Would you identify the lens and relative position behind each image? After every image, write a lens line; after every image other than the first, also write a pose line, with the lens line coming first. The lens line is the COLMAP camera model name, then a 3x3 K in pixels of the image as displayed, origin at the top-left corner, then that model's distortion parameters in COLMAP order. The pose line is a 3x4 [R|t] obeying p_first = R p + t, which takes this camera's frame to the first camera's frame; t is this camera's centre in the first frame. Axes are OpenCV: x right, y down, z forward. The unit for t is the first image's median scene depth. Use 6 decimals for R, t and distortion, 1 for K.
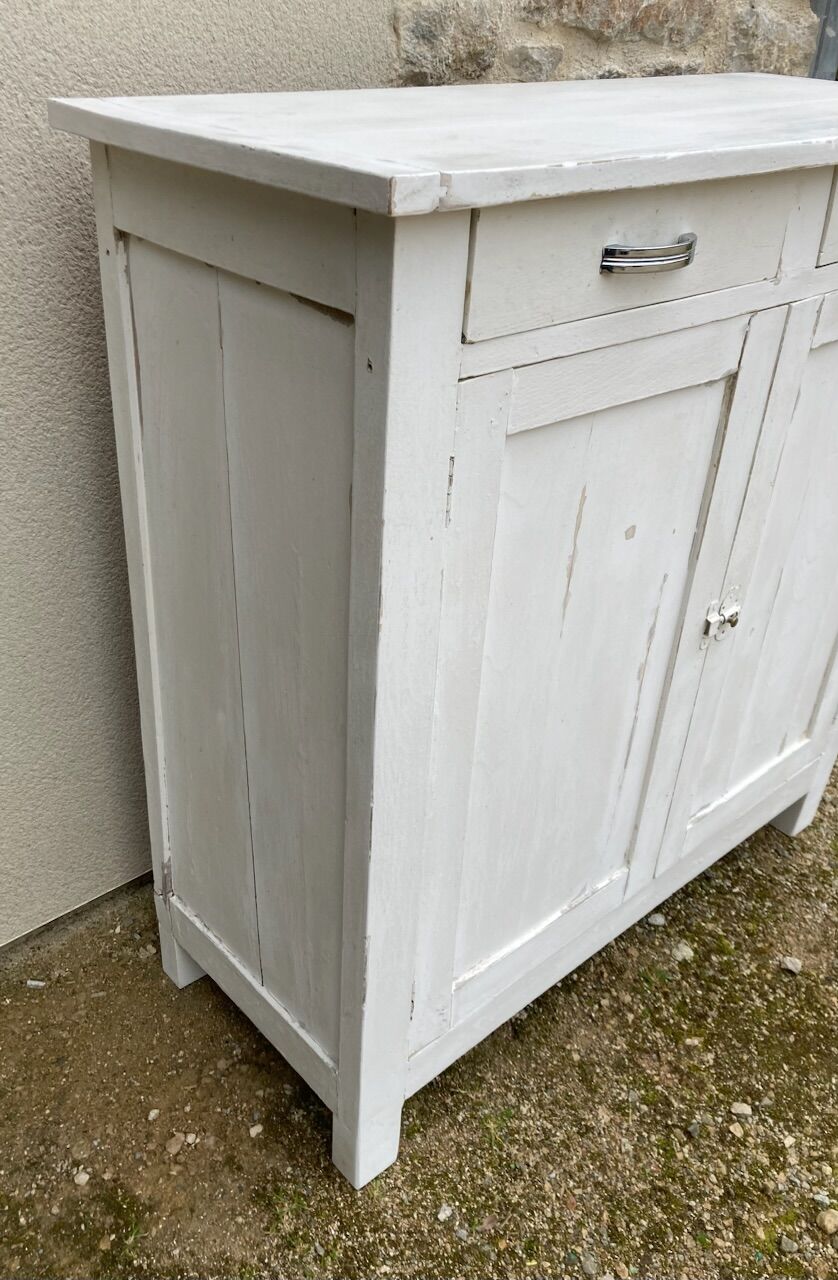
lens RADIAL K [[1044.9, 0, 378.6], [0, 1044.9, 641.3], [0, 0, 1]] dist [0.030792, -0.007950]
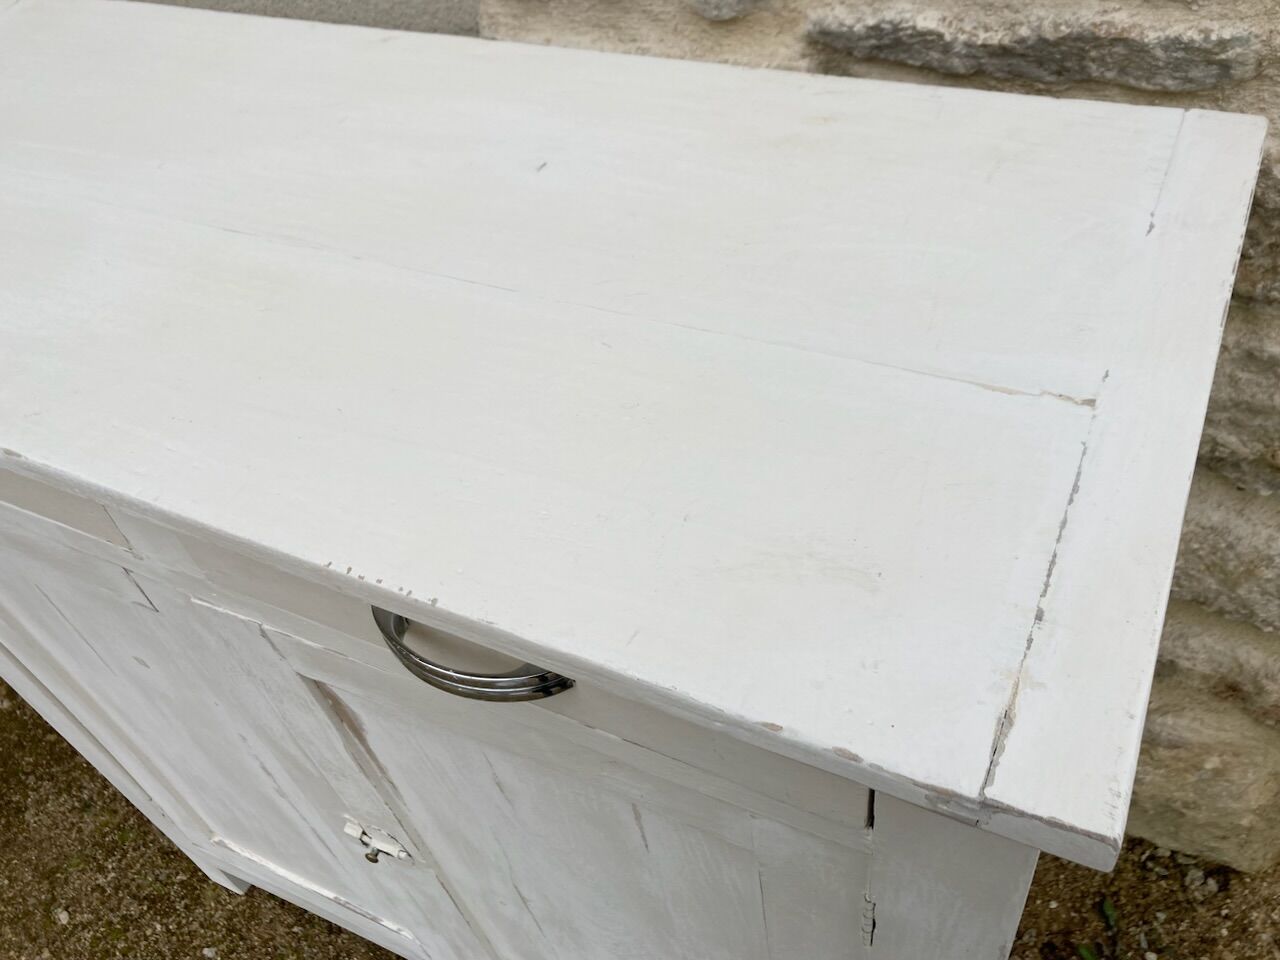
lens RADIAL K [[1081.5, 0, 642.7], [0, 1081.5, 479.1], [0, 0, 1]] dist [0.015128, -0.003643]
pose [[0.395780, 0.616969, -0.680226, 0.765368], [-0.357482, 0.785789, 0.504719, -0.681527], [0.845910, 0.043411, 0.531556, 0.731701]]
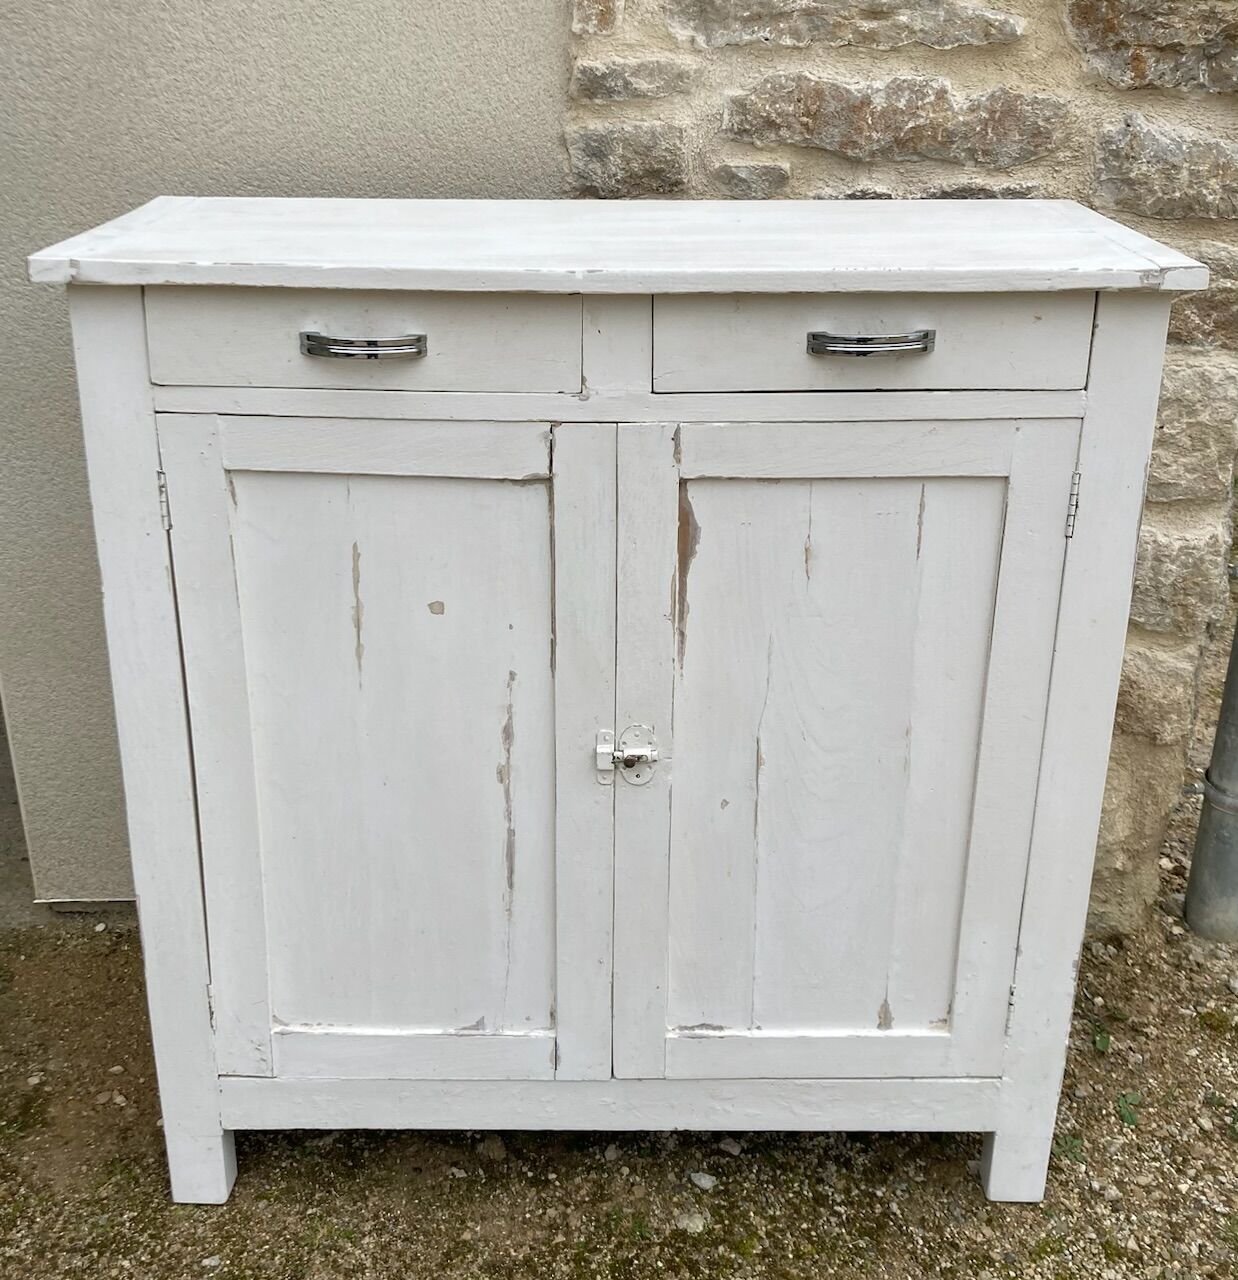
lens RADIAL K [[1509.6, 0, 622.8], [0, 1509.6, 600.7], [0, 0, 1]] dist [0.038217, 0.000000]
pose [[0.763371, 0.210584, -0.610671, 1.079317], [-0.325316, 0.942060, -0.081802, -0.041051], [0.558063, 0.261106, 0.787648, -0.056597]]
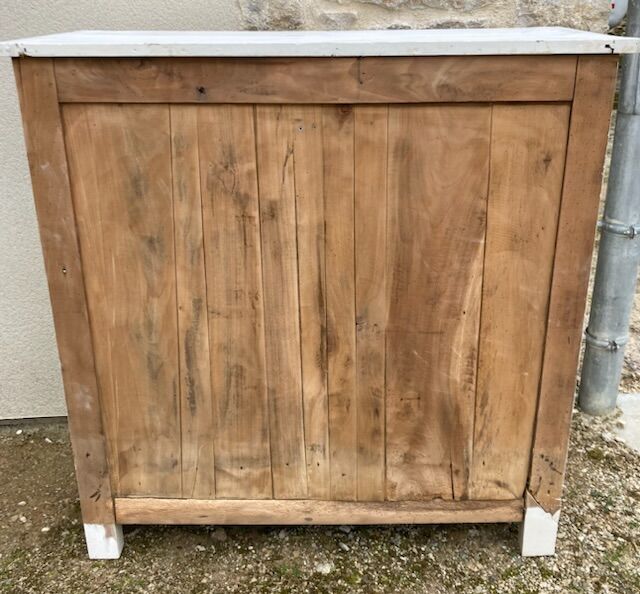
lens RADIAL K [[708.5, 0, 331.8], [0, 708.5, 285.4], [0, 0, 1]] dist [0.036552, 0.000000]
pose [[0.782276, 0.176590, -0.597378, 1.057398], [-0.288945, 0.952436, -0.096830, 0.012384], [0.551865, 0.248357, 0.796093, 0.134706]]
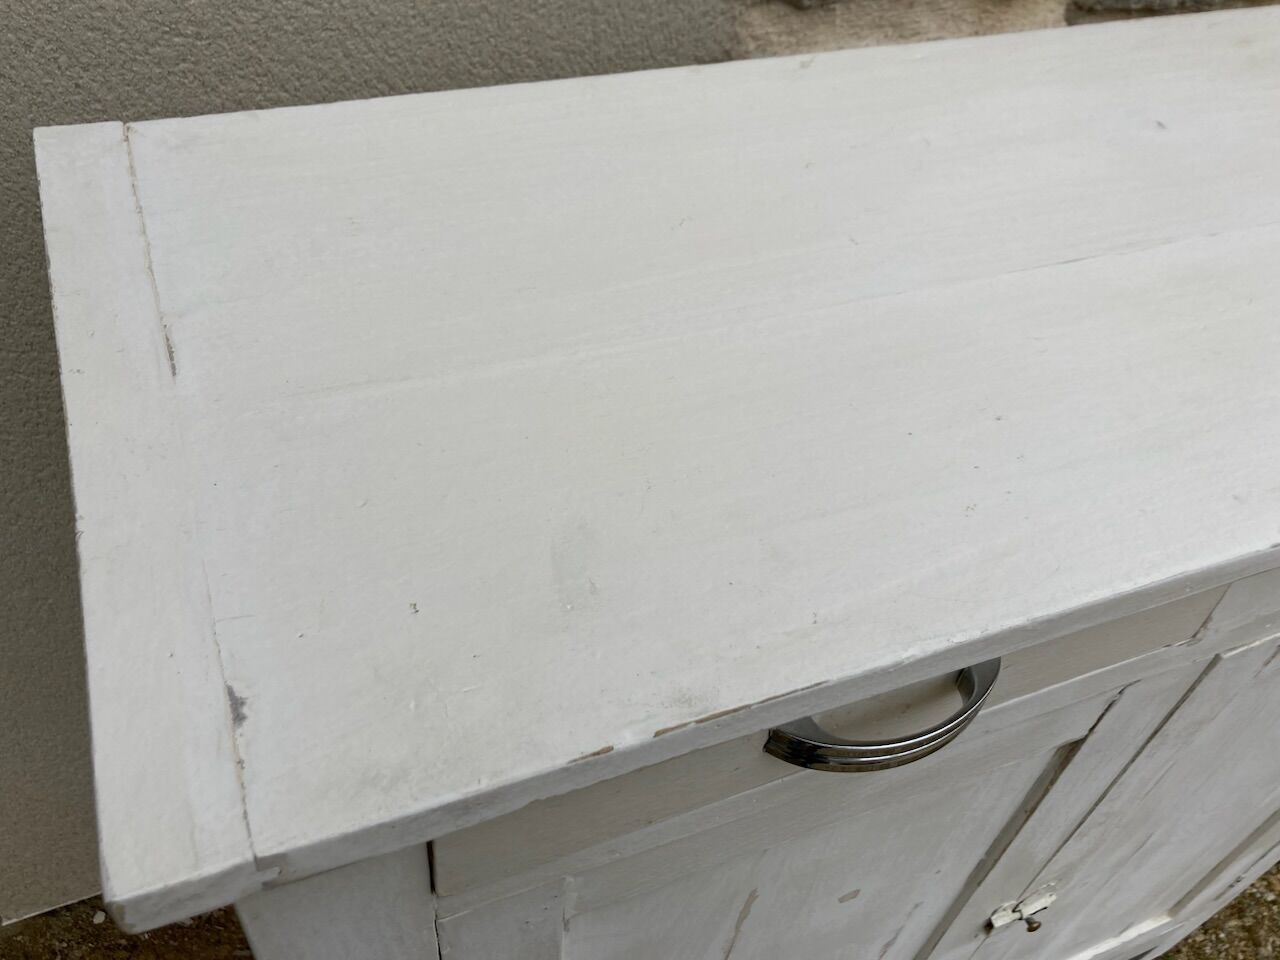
lens RADIAL K [[1081.5, 0, 649.1], [0, 1081.5, 480.5], [0, 0, 1]] dist [0.015128, -0.003643]
pose [[0.953310, 0.252352, -0.165890, 0.141123], [-0.209192, 0.947984, 0.239927, -0.407318], [0.217807, -0.194022, 0.956512, 0.316651]]
